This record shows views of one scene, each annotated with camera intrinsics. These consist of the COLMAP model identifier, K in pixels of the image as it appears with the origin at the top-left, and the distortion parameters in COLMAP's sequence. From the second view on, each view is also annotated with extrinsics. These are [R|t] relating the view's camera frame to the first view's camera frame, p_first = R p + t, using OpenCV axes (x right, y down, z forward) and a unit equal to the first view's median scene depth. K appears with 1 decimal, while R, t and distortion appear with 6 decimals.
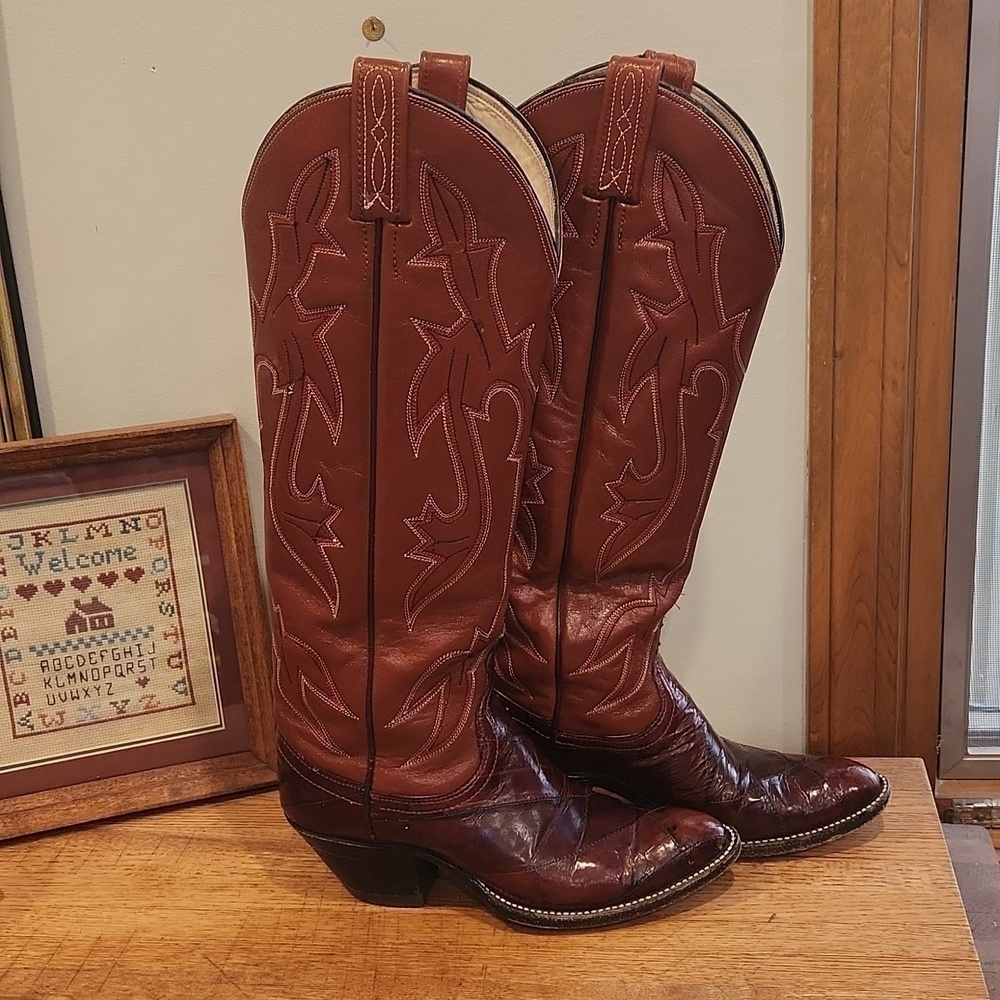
lens RADIAL K [[1347.0, 0, 500.0], [0, 1347.0, 500.0], [0, 0, 1]] dist [0.020239, 0.026645]
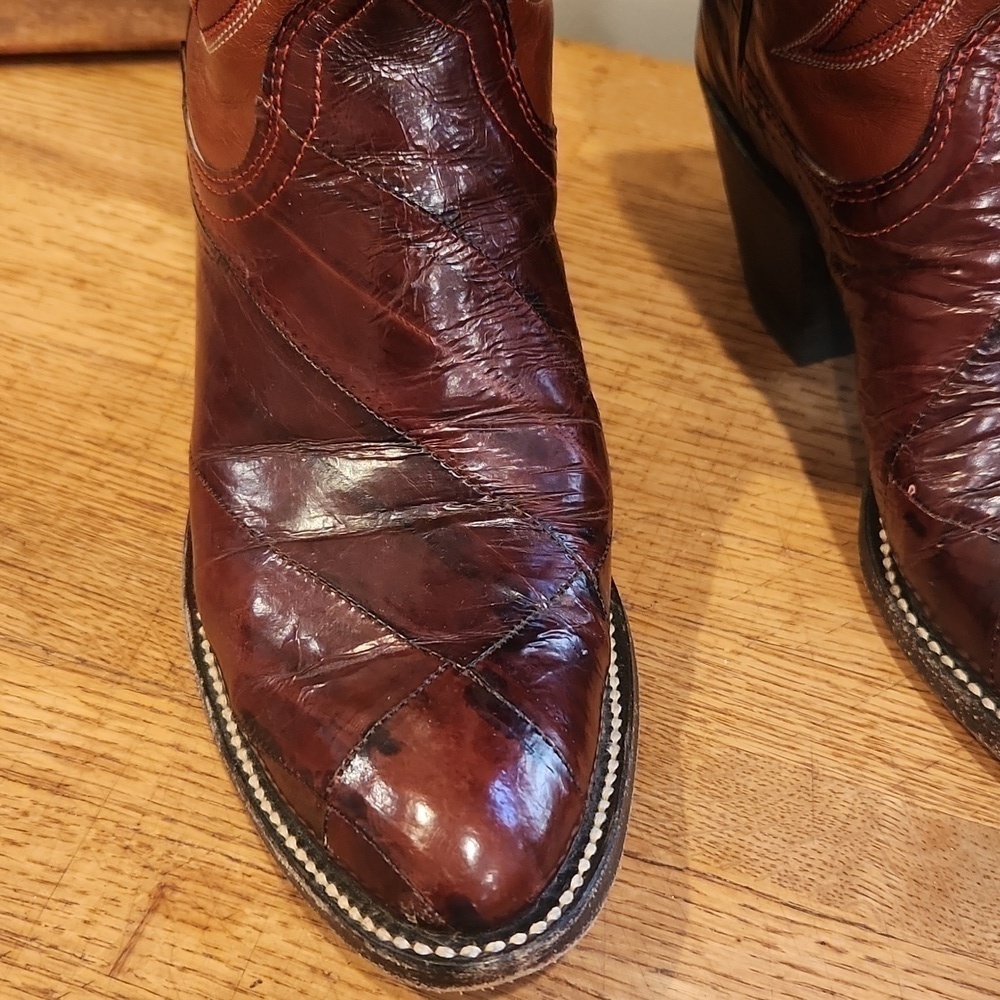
lens RADIAL K [[1347.0, 0, 500.0], [0, 1347.0, 500.0], [0, 0, 1]] dist [0.020239, 0.026645]
pose [[0.969971, 0.218327, -0.107188, 0.025995], [-0.125491, 0.826756, 0.548385, 0.081076], [0.208345, -0.518467, 0.829328, 0.656744]]
